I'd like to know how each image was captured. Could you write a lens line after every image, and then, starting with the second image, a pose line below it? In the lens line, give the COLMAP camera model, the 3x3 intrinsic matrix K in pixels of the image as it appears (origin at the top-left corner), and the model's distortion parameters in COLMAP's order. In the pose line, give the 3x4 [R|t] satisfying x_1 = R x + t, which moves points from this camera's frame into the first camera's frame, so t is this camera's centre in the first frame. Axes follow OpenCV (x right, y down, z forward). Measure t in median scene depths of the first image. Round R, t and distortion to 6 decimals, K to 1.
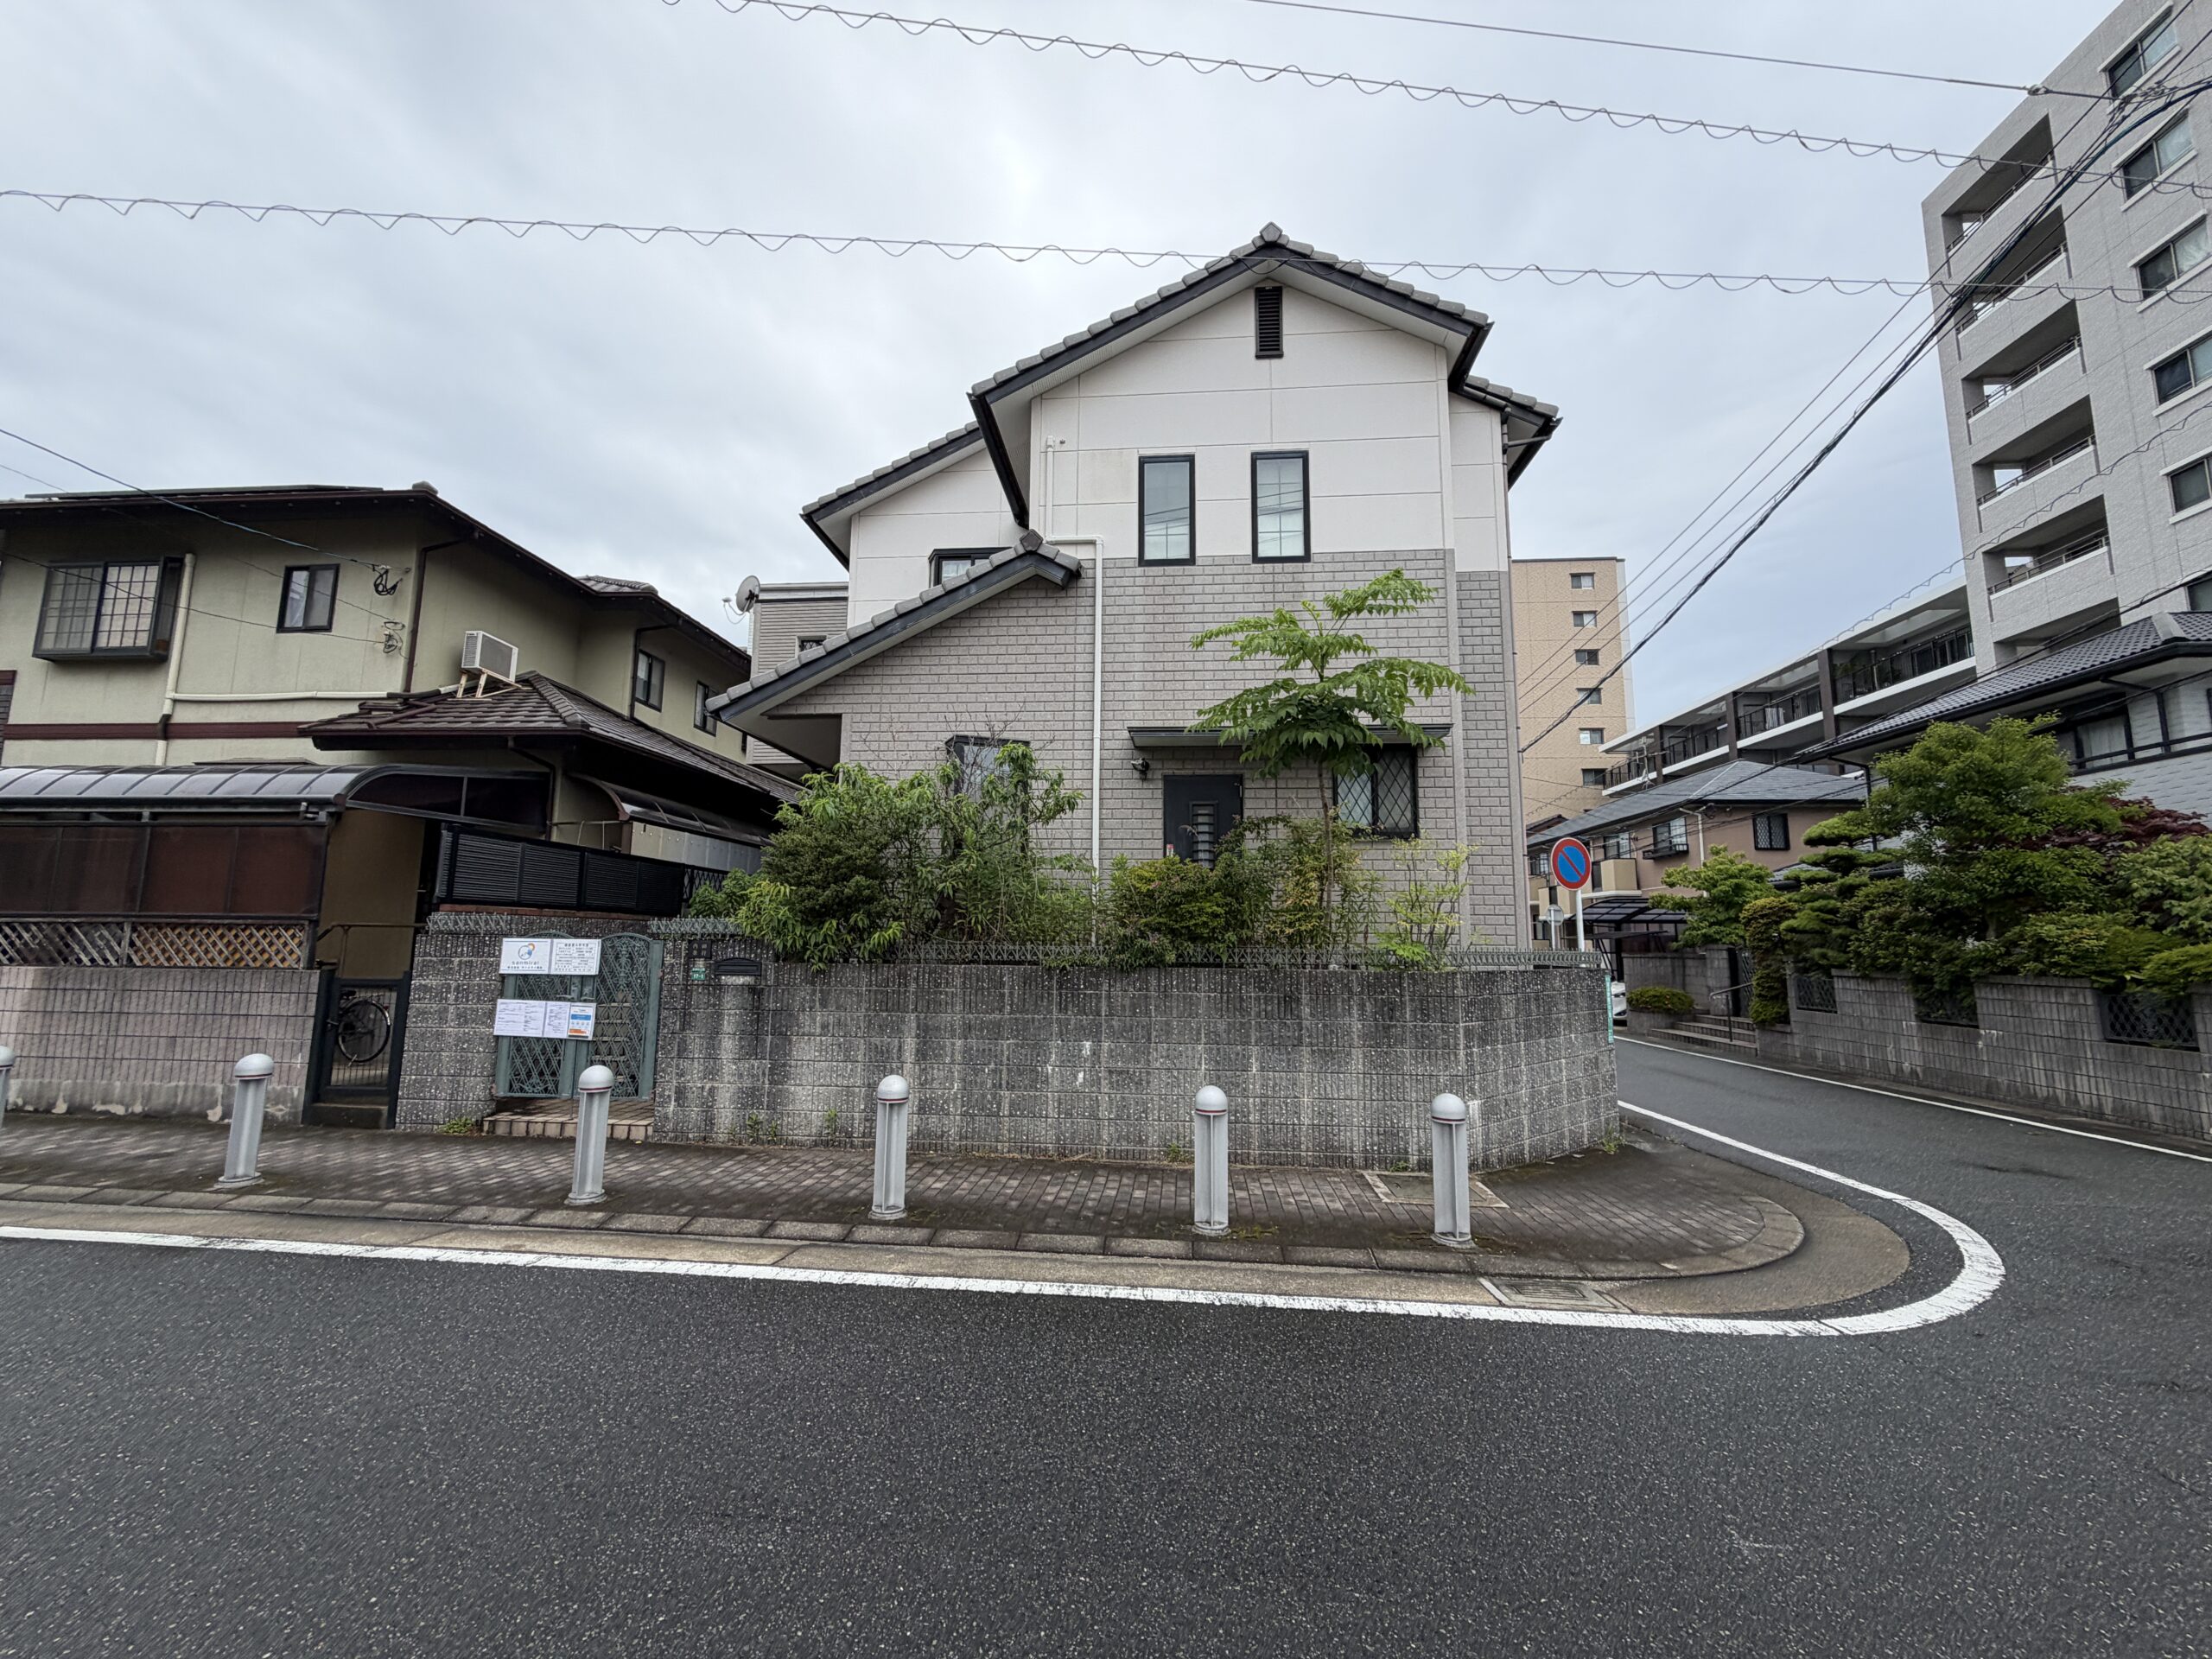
lens RADIAL K [[882.4, 0, 1103.4], [0, 882.4, 827.1], [0, 0, 1]] dist [0.000252, 0.000342]
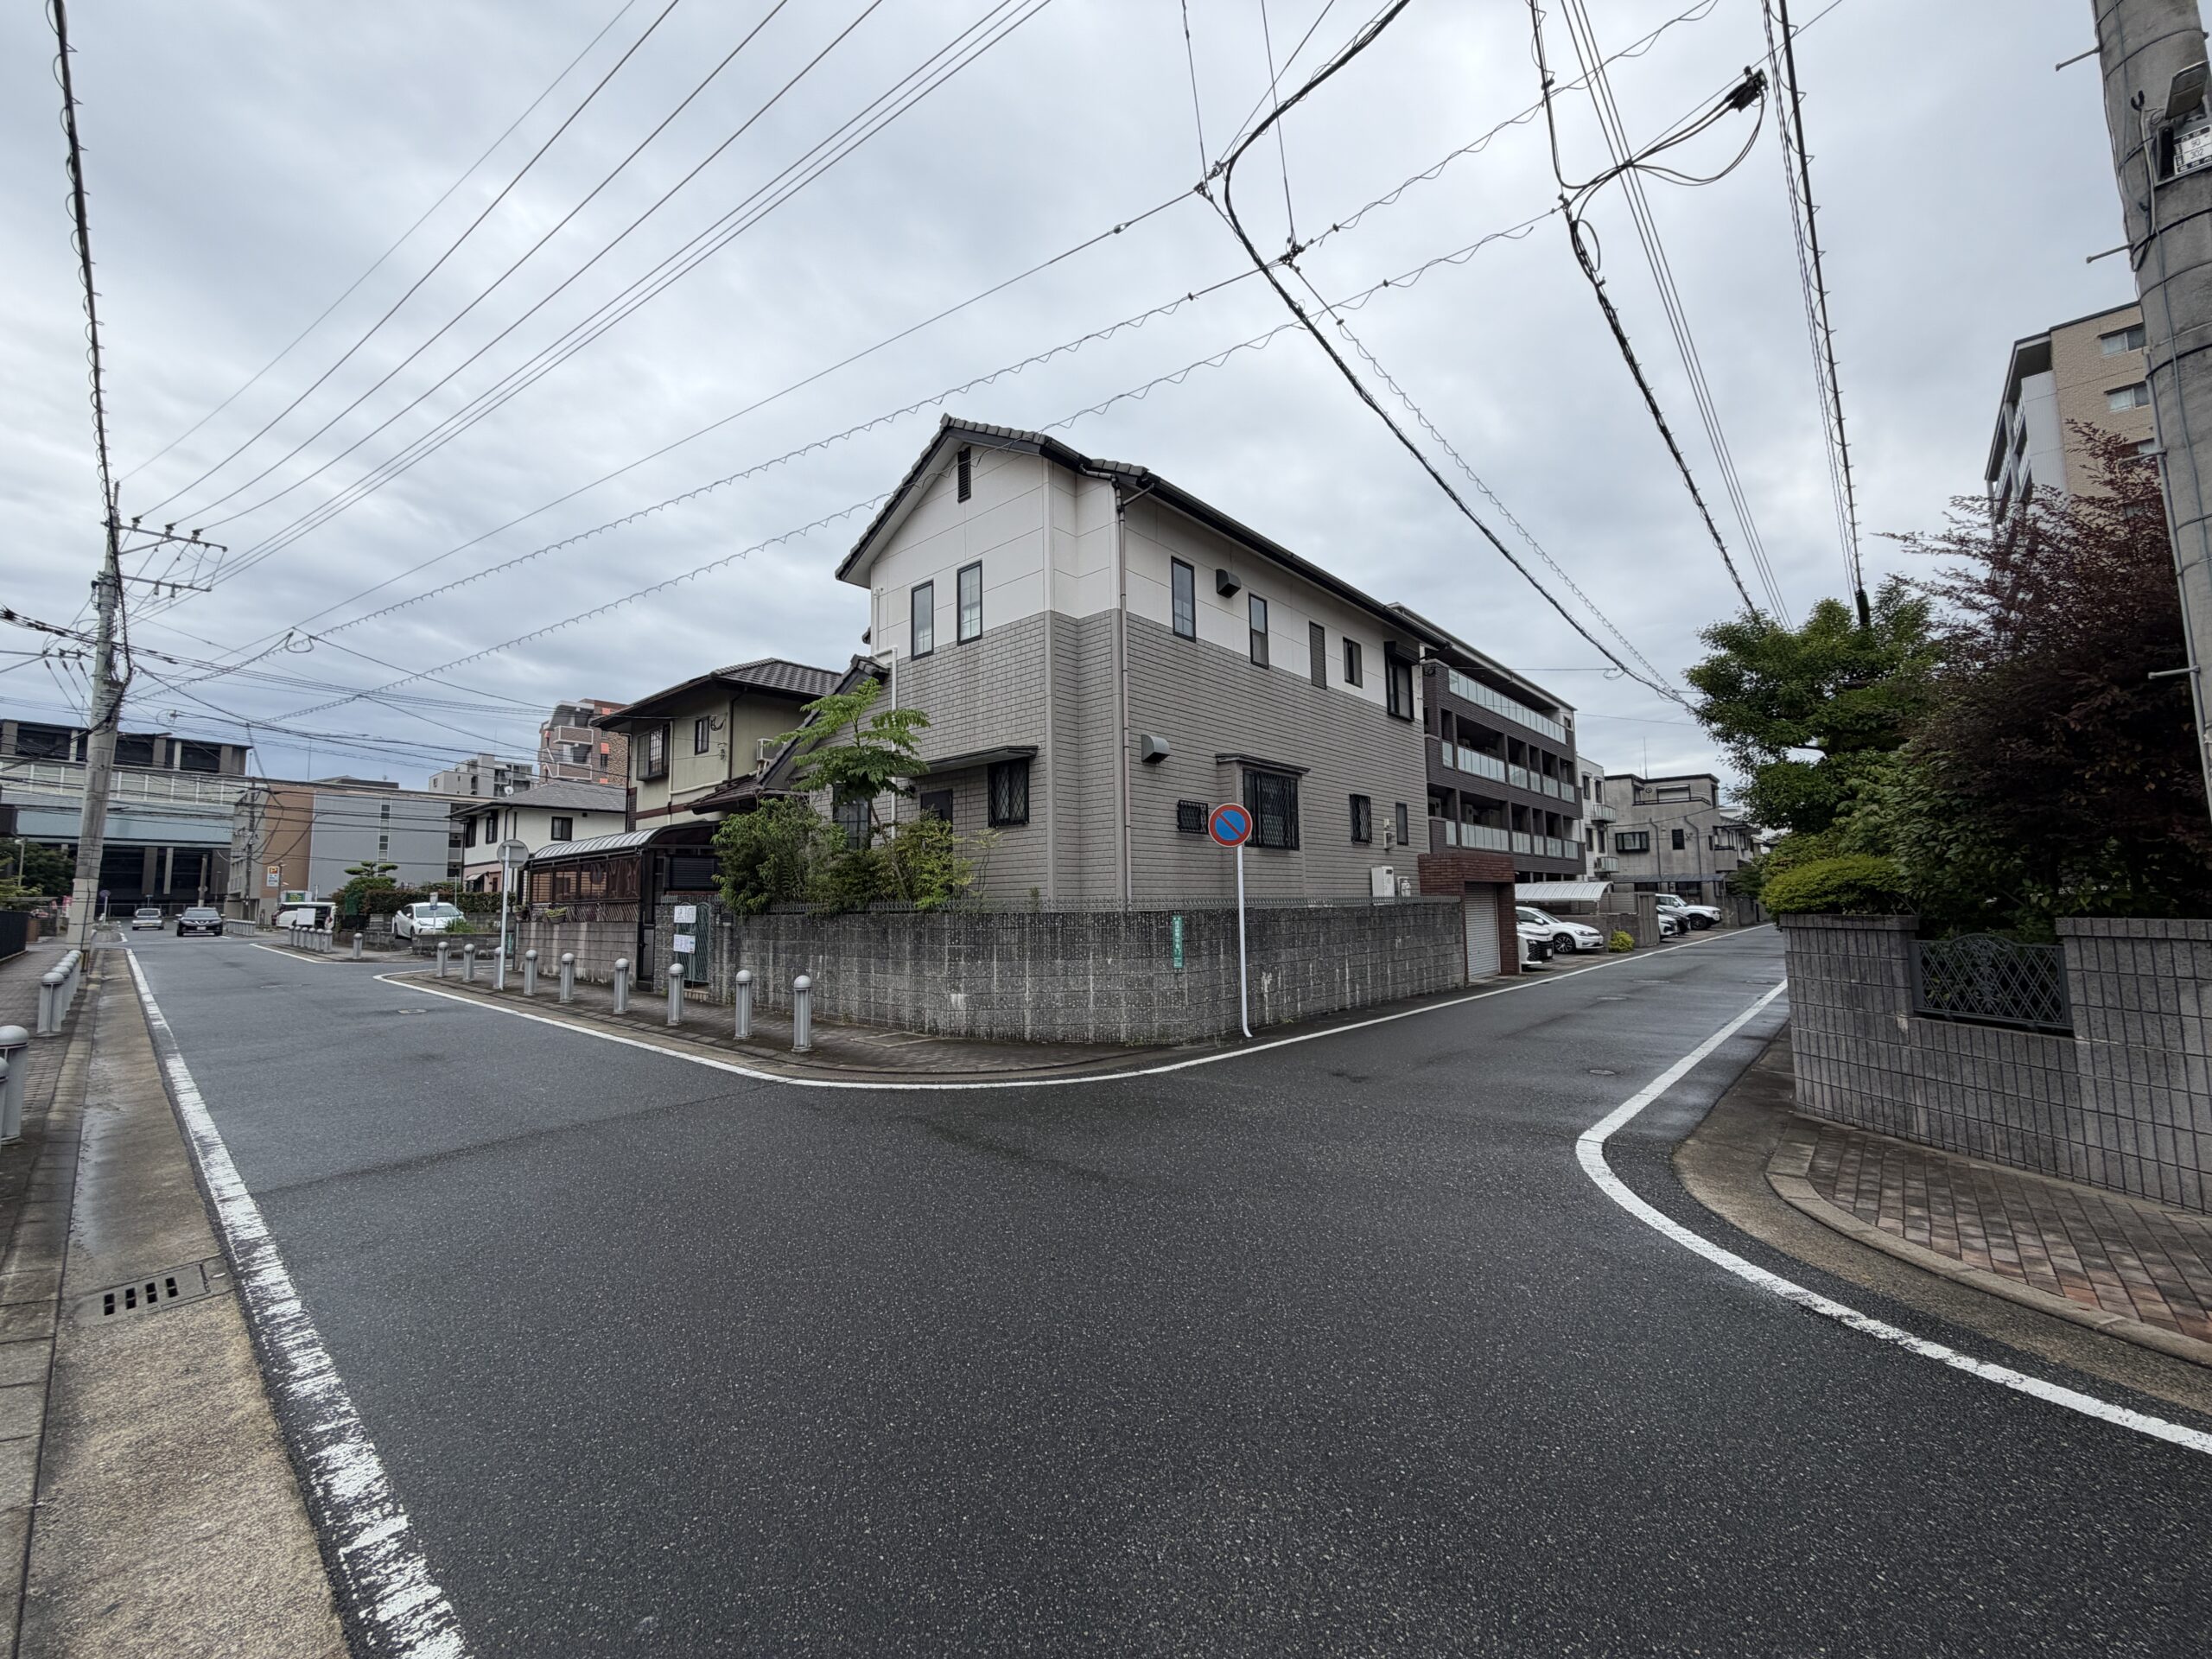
lens RADIAL K [[882.4, 0, 1103.4], [0, 882.4, 827.1], [0, 0, 1]] dist [0.000252, 0.000342]
pose [[0.801965, -0.075697, -0.592556, 1.410009], [0.100929, 0.994848, 0.009509, 0.019530], [0.588783, -0.067431, 0.805473, -0.093831]]
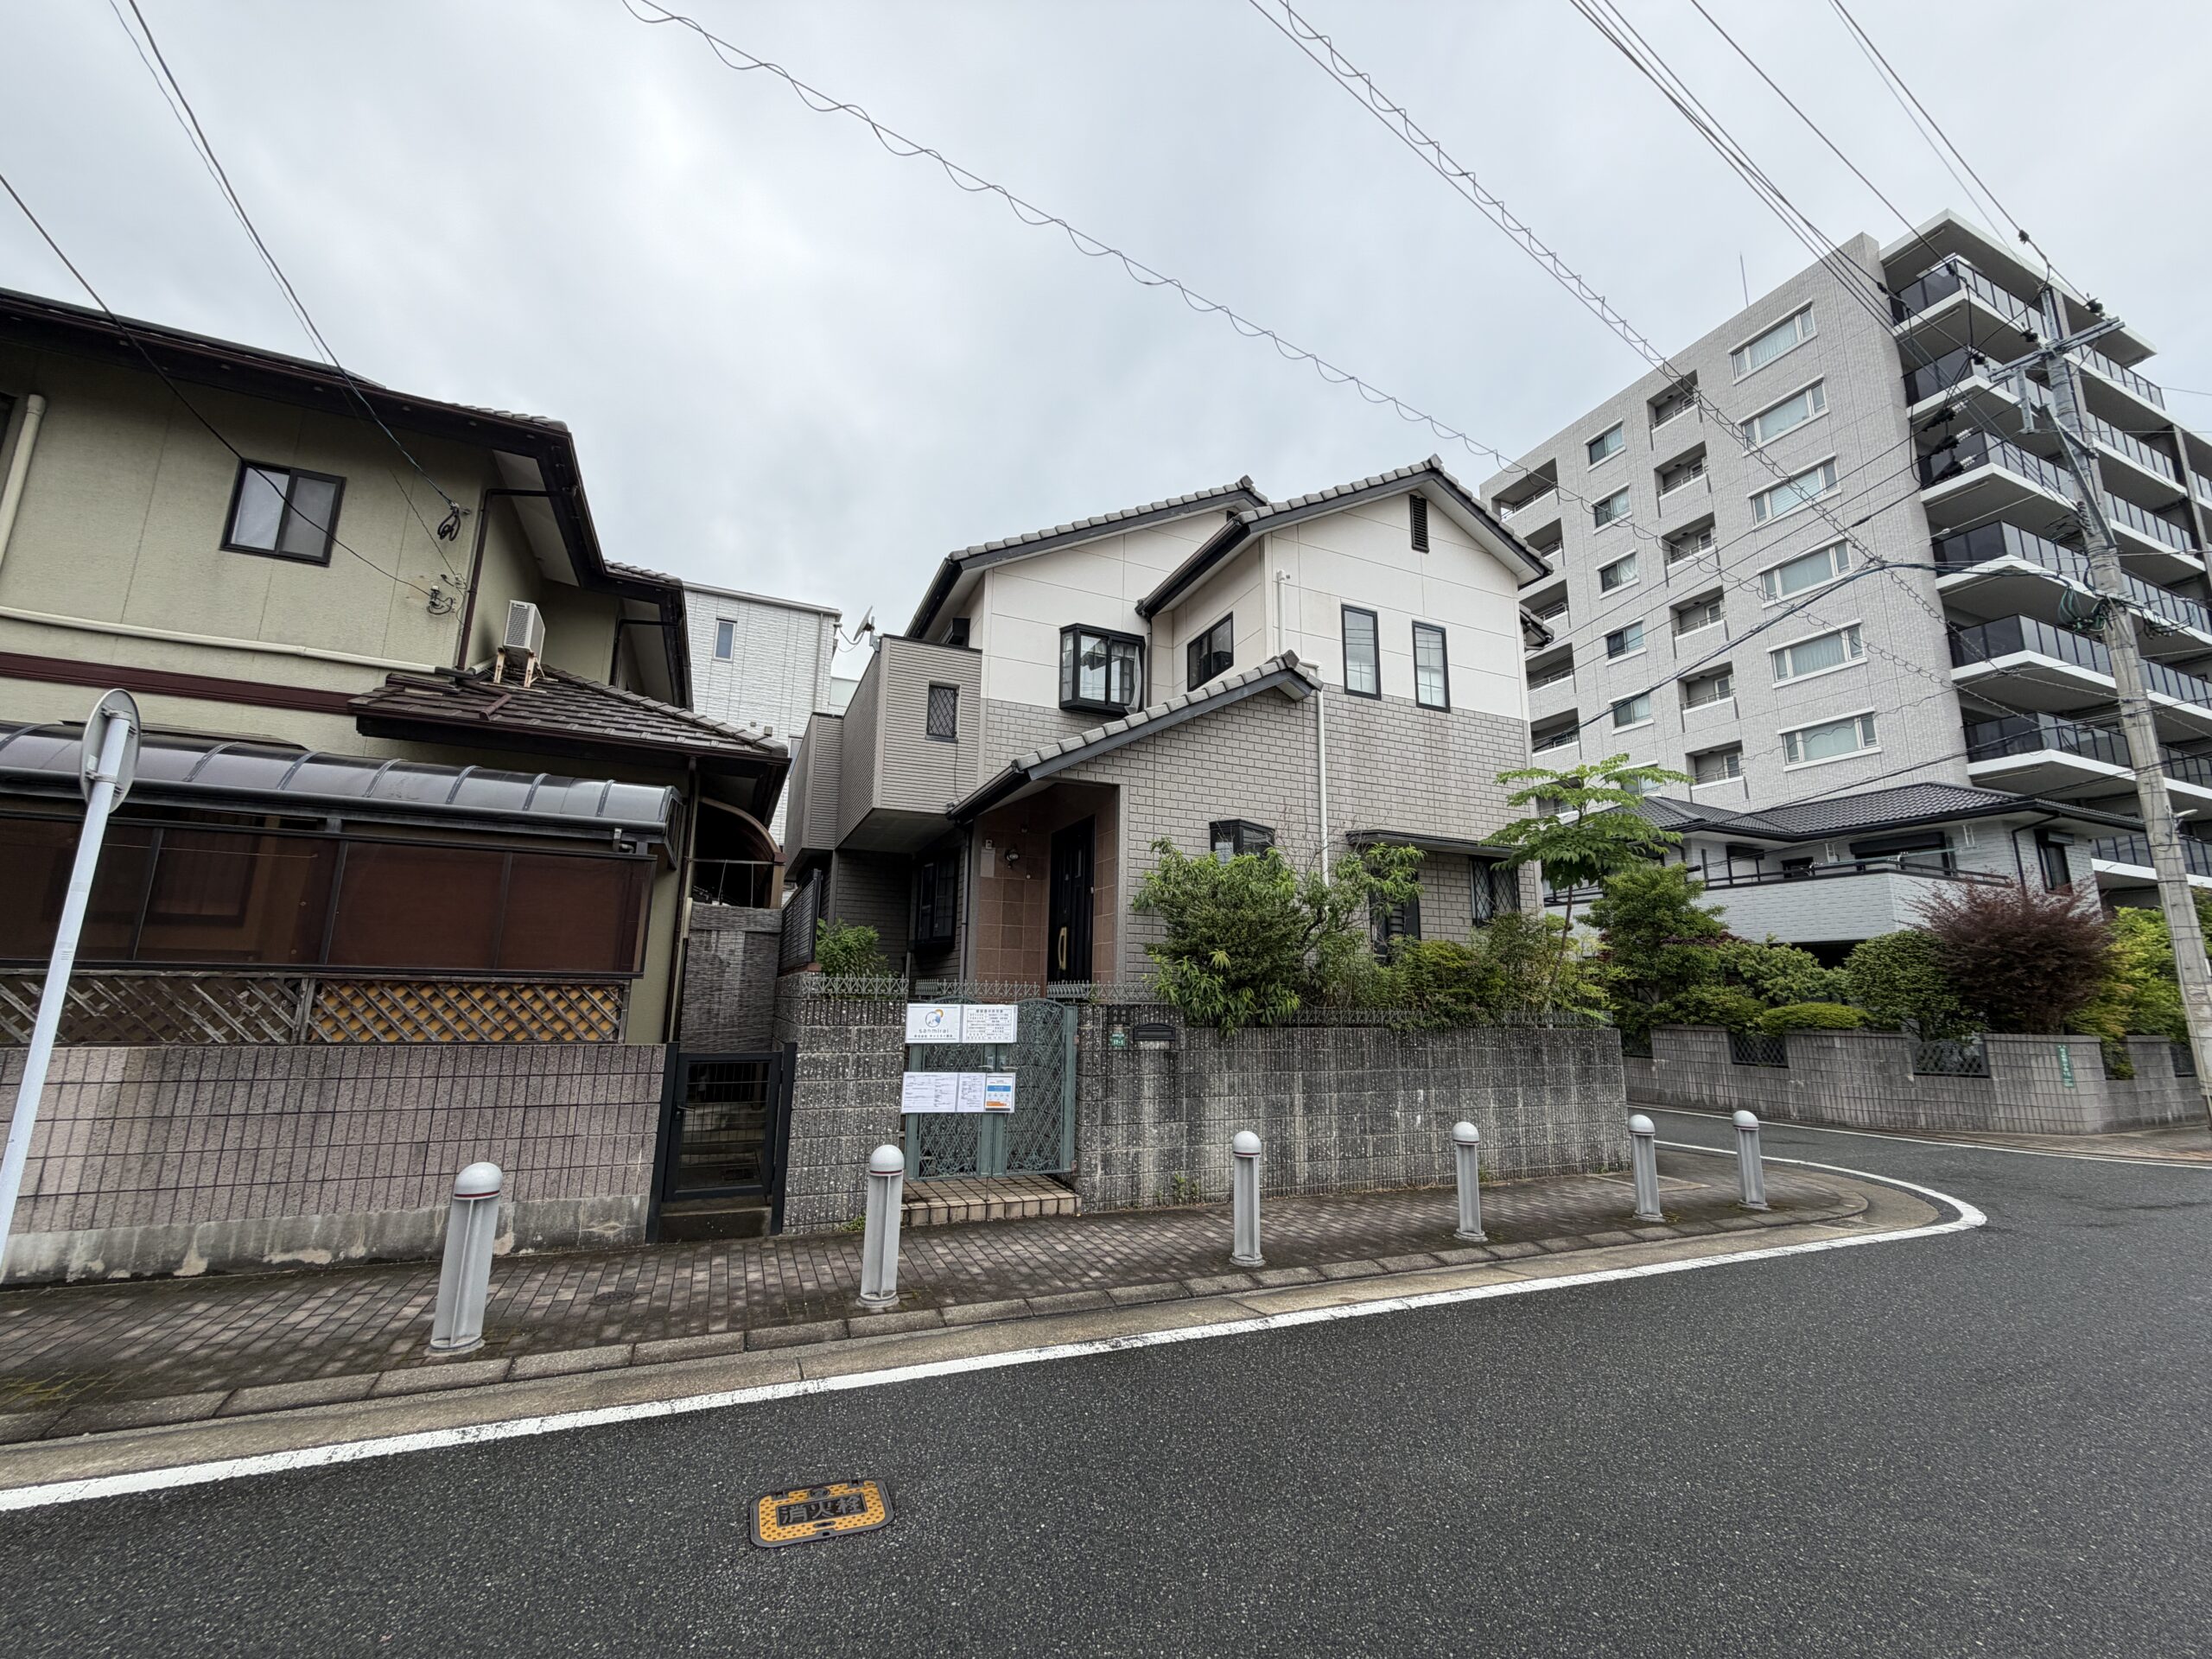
lens RADIAL K [[882.4, 0, 1103.4], [0, 882.4, 827.1], [0, 0, 1]] dist [0.000252, 0.000342]
pose [[0.878851, 0.093940, 0.467756, -0.929597], [-0.069087, 0.995148, -0.070052, -0.004414], [-0.472067, 0.029249, 0.881077, 0.103330]]
